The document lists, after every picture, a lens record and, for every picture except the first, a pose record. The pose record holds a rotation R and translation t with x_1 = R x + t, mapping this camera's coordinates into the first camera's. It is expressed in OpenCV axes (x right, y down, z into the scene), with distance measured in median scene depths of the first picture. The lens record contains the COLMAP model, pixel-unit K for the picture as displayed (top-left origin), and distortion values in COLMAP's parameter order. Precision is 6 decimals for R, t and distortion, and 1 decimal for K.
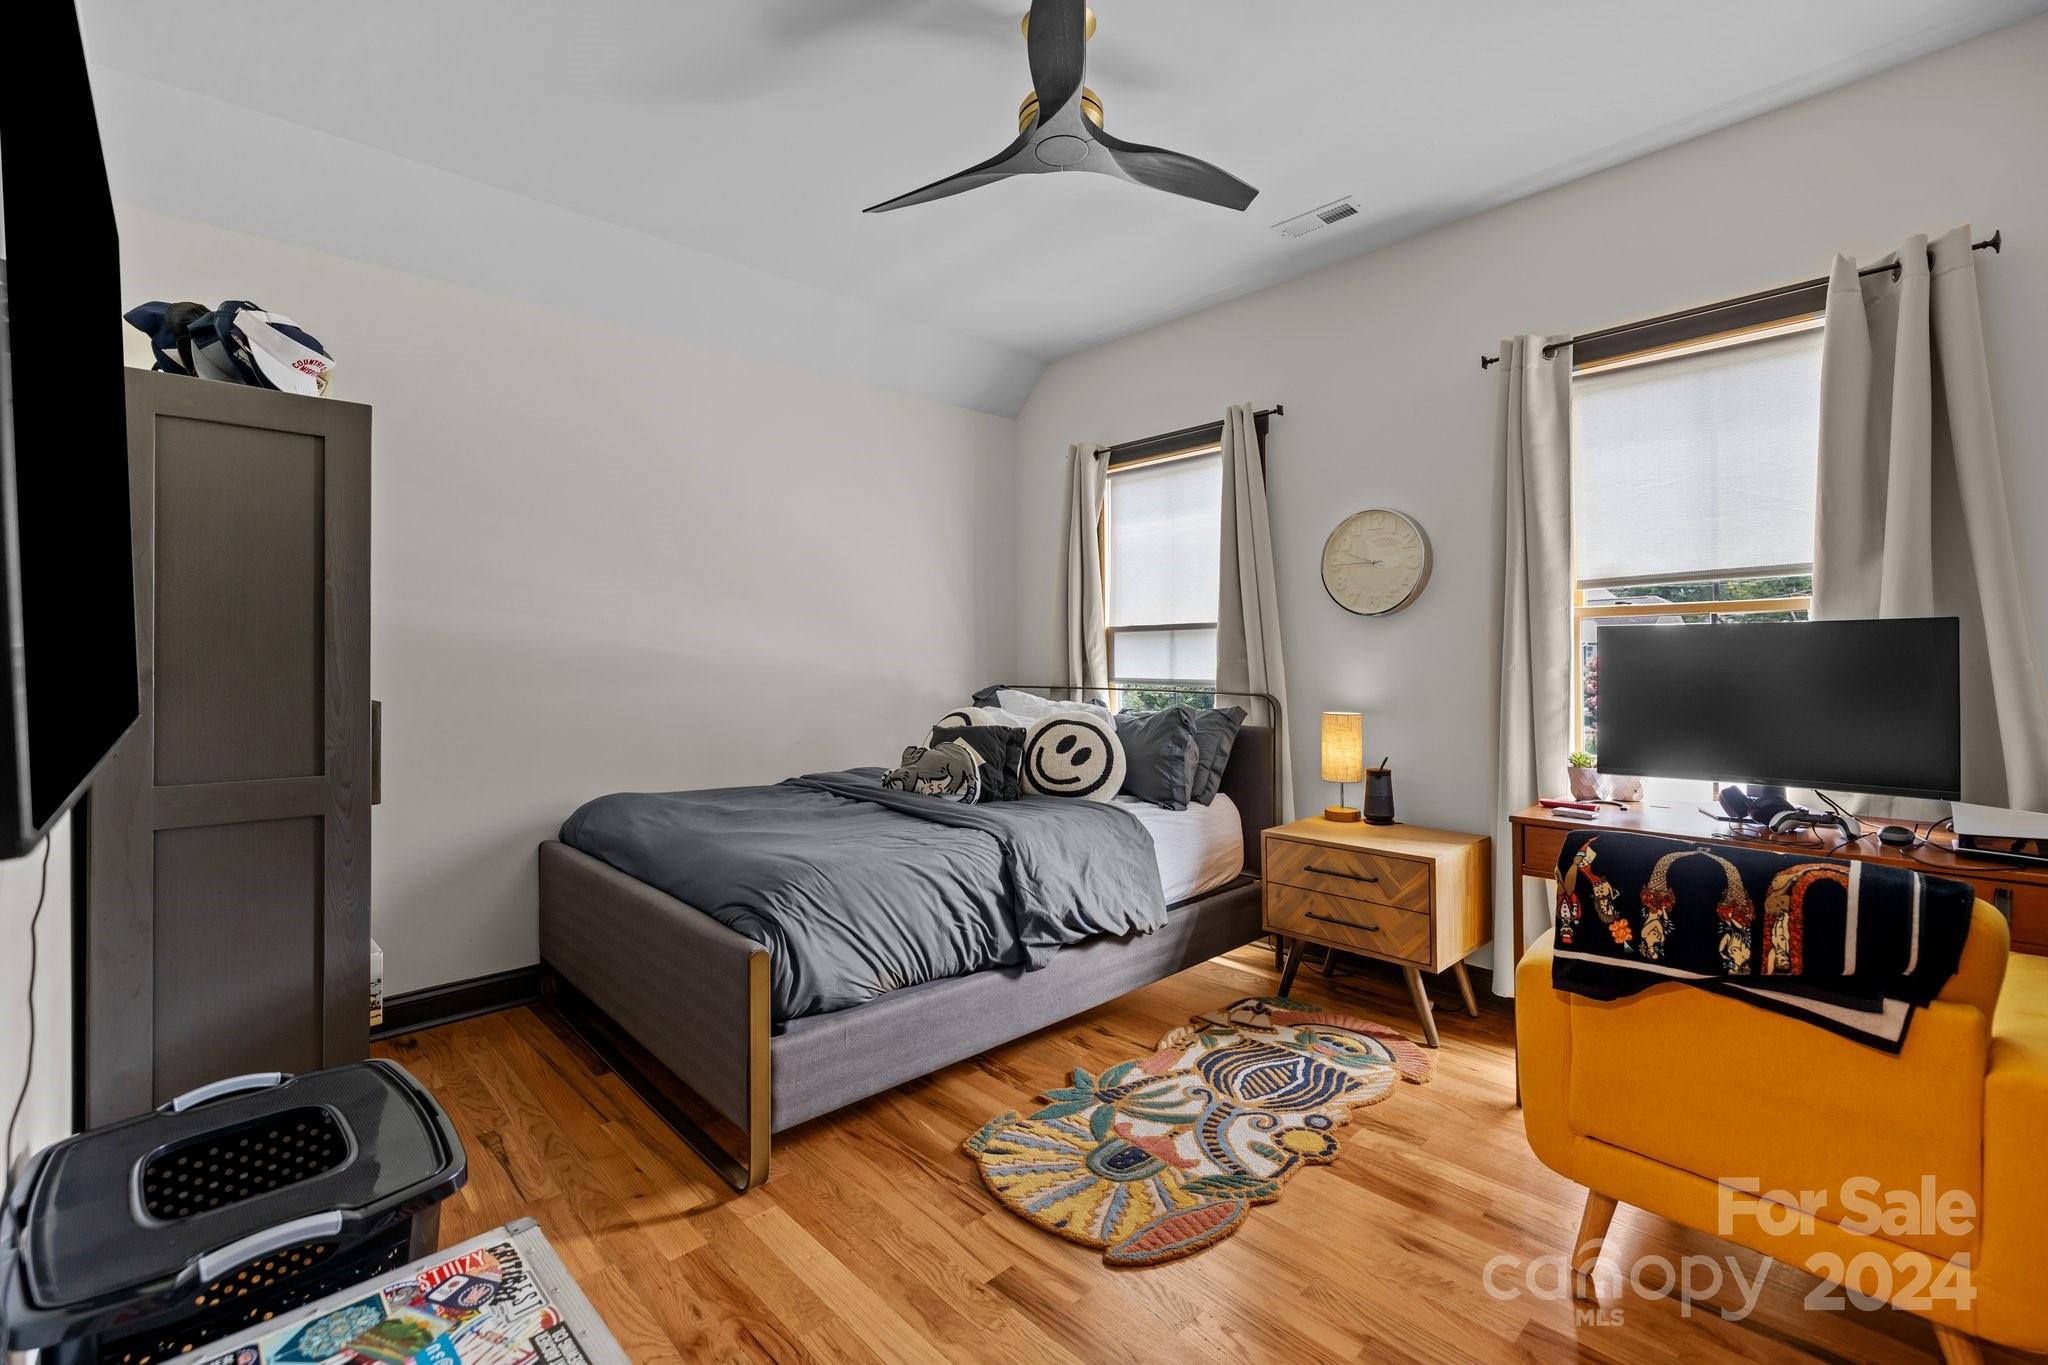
lens RADIAL K [[883.1, 0, 1014.4], [0, 883.1, 658.7], [0, 0, 1]] dist [0.000347, -0.000140]
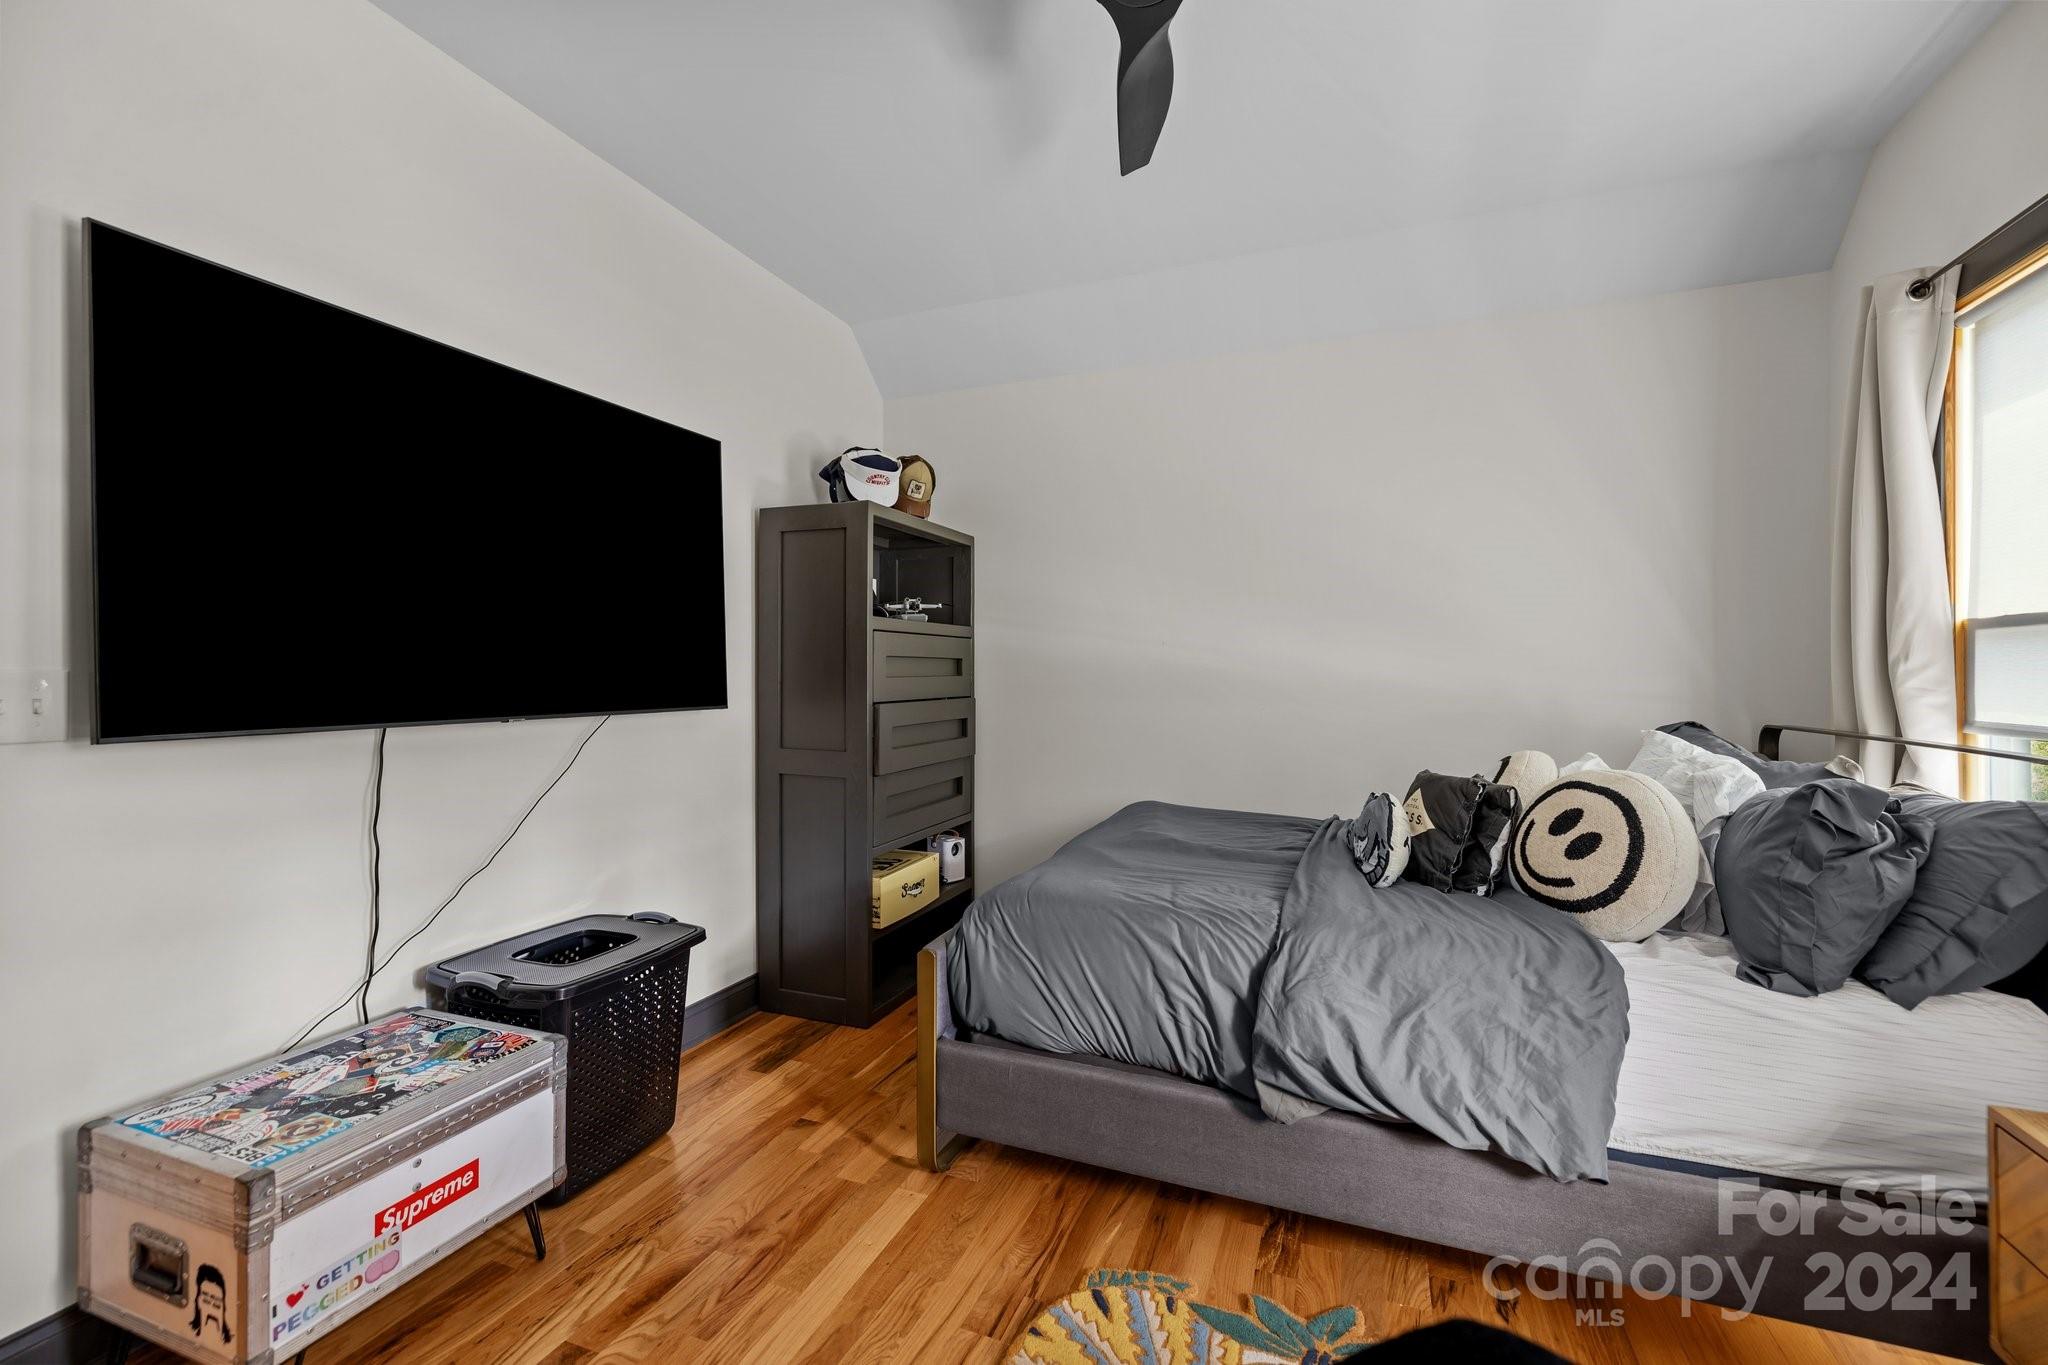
lens RADIAL K [[866.1, 0, 1017.1], [0, 866.1, 685.4], [0, 0, 1]] dist [0.004501, 0.000170]
pose [[0.425325, 0.014060, -0.904931, 0.560343], [-0.006446, 0.999901, 0.012506, -0.002264], [0.905018, 0.000514, 0.425374, 0.522670]]
